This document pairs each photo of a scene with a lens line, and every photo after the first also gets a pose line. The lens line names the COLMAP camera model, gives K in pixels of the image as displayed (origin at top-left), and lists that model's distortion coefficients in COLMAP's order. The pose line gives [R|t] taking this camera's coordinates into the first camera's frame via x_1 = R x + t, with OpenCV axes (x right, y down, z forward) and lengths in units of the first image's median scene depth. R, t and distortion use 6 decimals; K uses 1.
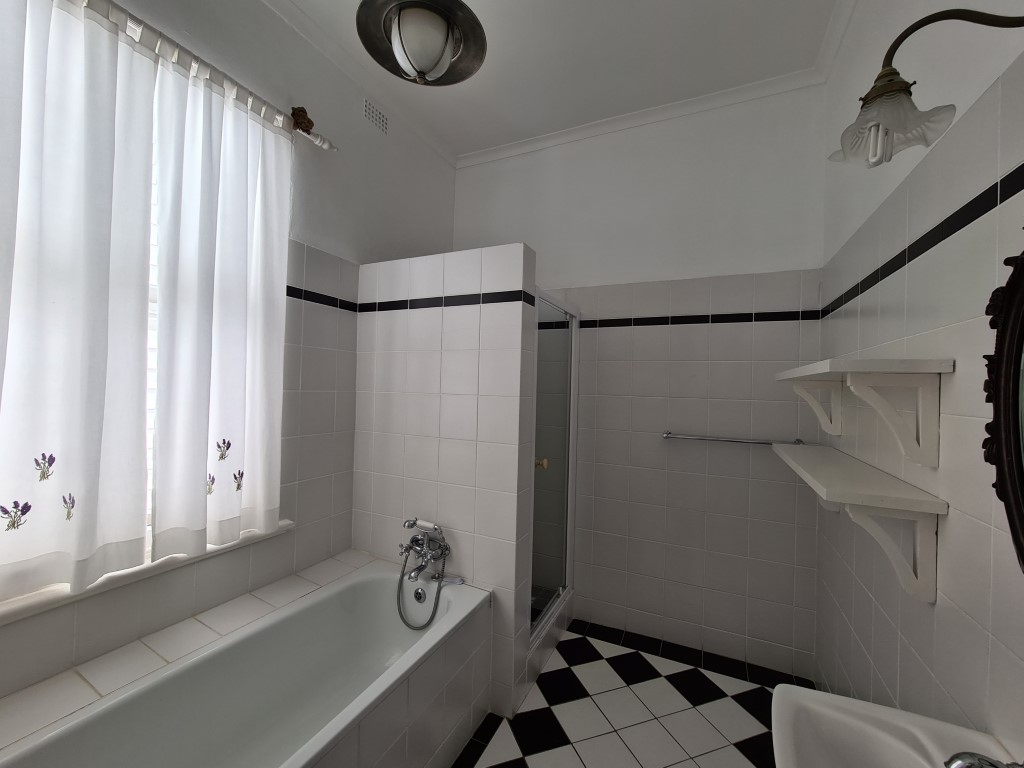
lens RADIAL K [[418.4, 0, 510.8], [0, 418.4, 383.5], [0, 0, 1]] dist [-0.004761, -0.000495]
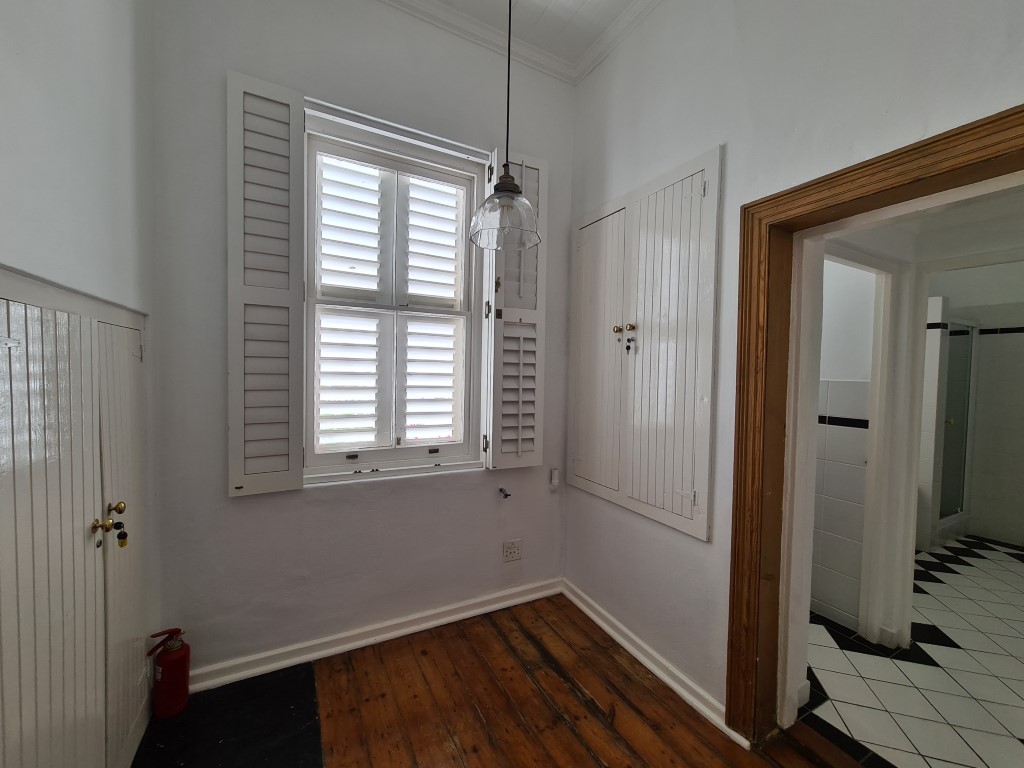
lens RADIAL K [[418.4, 0, 516.9], [0, 418.4, 383.2], [0, 0, 1]] dist [-0.004761, -0.000495]
pose [[0.812143, 0.012392, -0.583327, -0.303517], [0.002389, 0.999695, 0.024564, -0.005048], [0.583454, -0.021343, 0.811866, -1.135131]]
